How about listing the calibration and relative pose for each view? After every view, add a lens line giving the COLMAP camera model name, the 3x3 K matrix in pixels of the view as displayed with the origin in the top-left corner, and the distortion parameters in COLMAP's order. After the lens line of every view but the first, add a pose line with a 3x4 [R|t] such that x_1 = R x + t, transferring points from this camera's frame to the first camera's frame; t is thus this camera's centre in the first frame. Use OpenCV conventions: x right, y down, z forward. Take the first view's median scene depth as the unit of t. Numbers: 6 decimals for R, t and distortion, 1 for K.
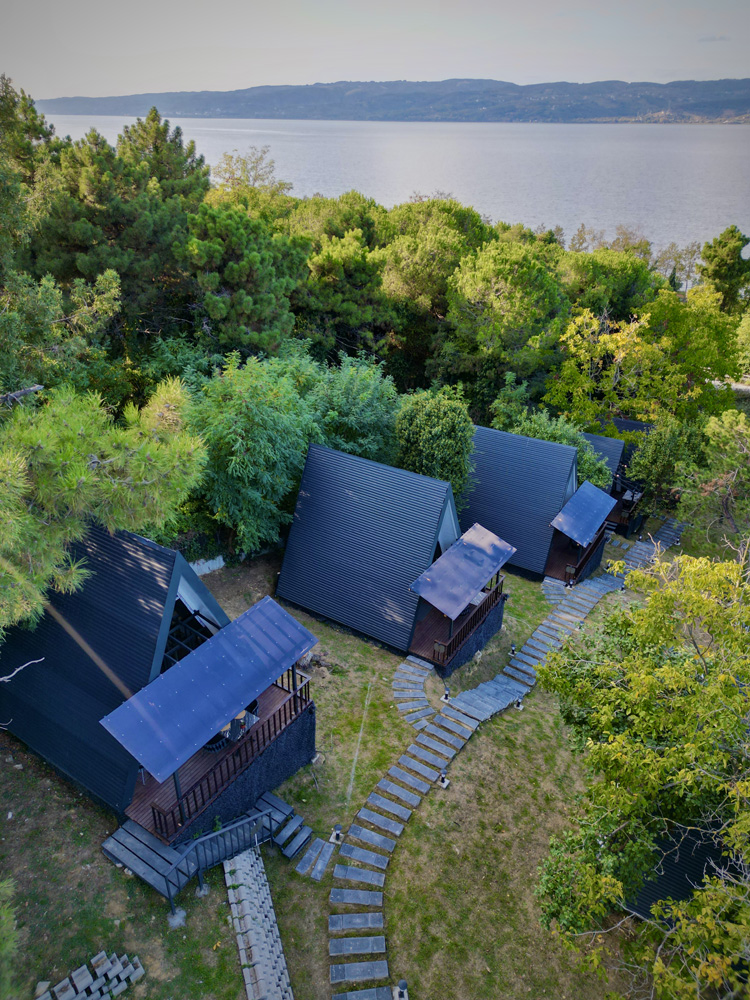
lens RADIAL K [[699.1, 0, 374.8], [0, 699.1, 499.1], [0, 0, 1]] dist [0.054821, -0.021613]
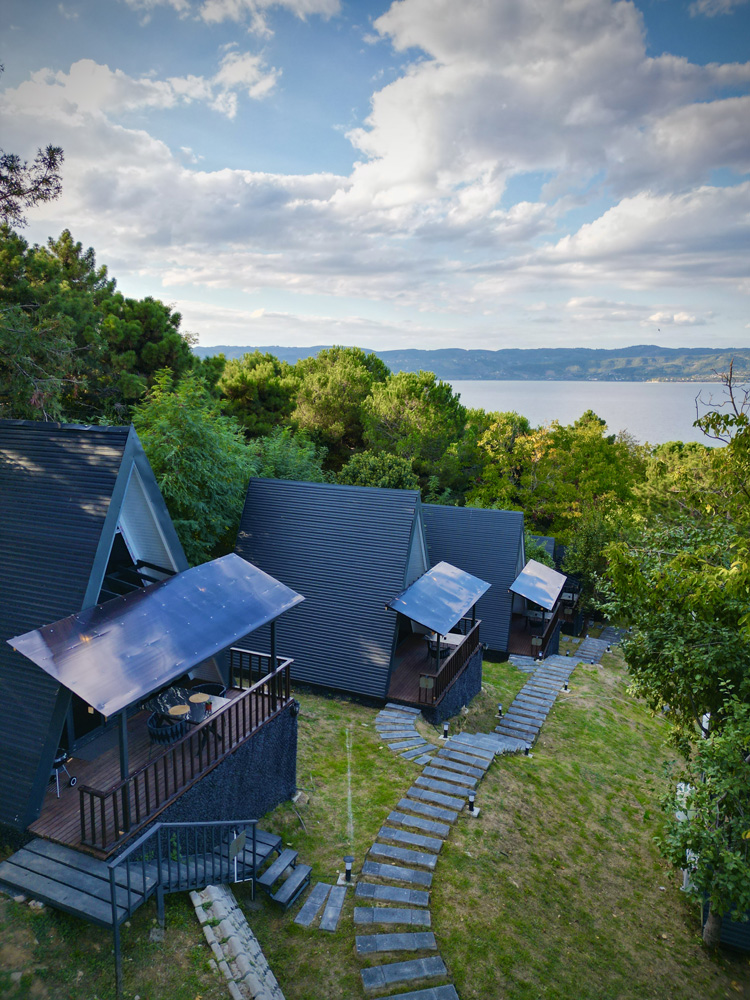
lens RADIAL K [[699.1, 0, 375.2], [0, 699.1, 499.1], [0, 0, 1]] dist [0.054821, -0.021613]
pose [[0.985342, -0.030580, 0.167829, -0.112596], [0.081525, 0.948599, -0.305800, 0.295736], [-0.149851, 0.314999, 0.937187, 0.206042]]
